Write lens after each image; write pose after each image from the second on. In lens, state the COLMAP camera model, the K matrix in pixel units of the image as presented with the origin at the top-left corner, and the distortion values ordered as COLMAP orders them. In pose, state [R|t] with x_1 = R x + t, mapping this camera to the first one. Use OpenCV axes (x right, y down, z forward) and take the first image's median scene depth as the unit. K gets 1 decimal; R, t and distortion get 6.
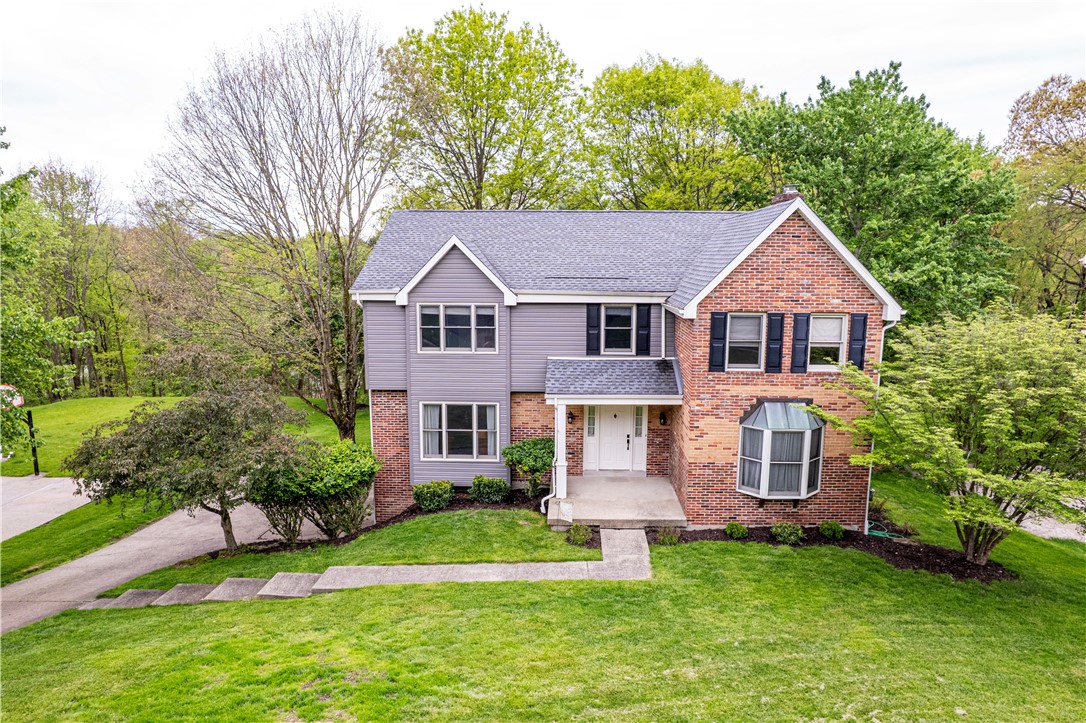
lens RADIAL K [[696.4, 0, 543.0], [0, 696.4, 361.5], [0, 0, 1]] dist [-0.079992, 0.074378]
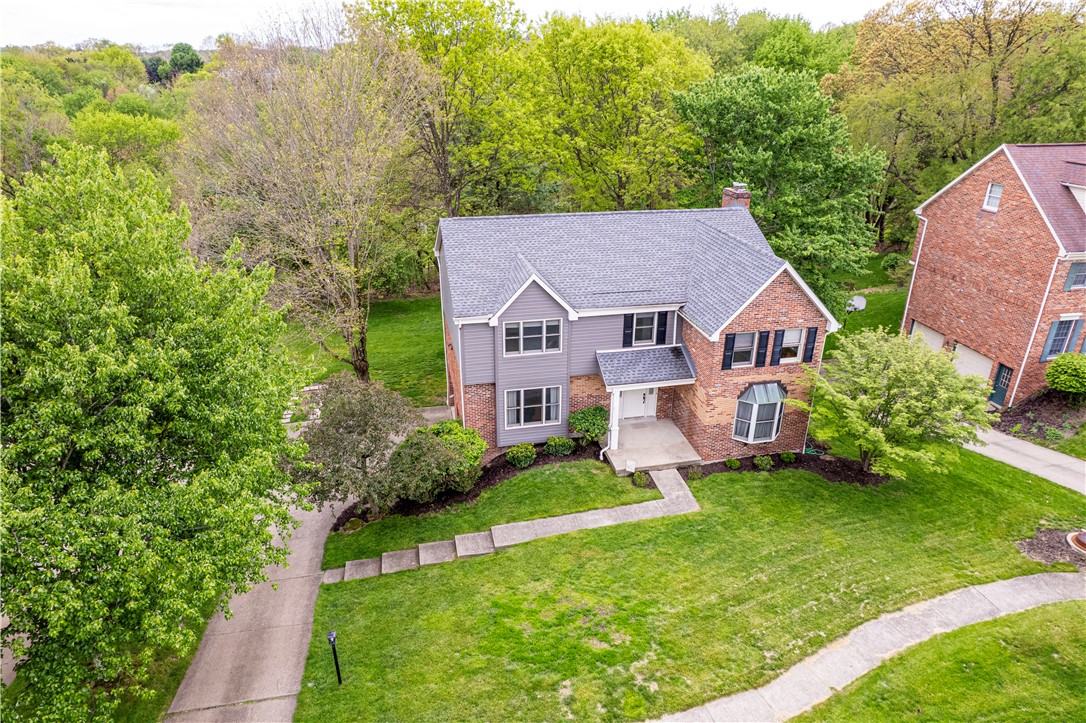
lens RADIAL K [[696.4, 0, 543.0], [0, 696.4, 361.5], [0, 0, 1]] dist [-0.079992, 0.074378]
pose [[0.969639, -0.096440, 0.224723, -0.473654], [0.033418, 0.962587, 0.268903, -0.419277], [-0.242248, -0.253230, 0.936585, -0.321300]]
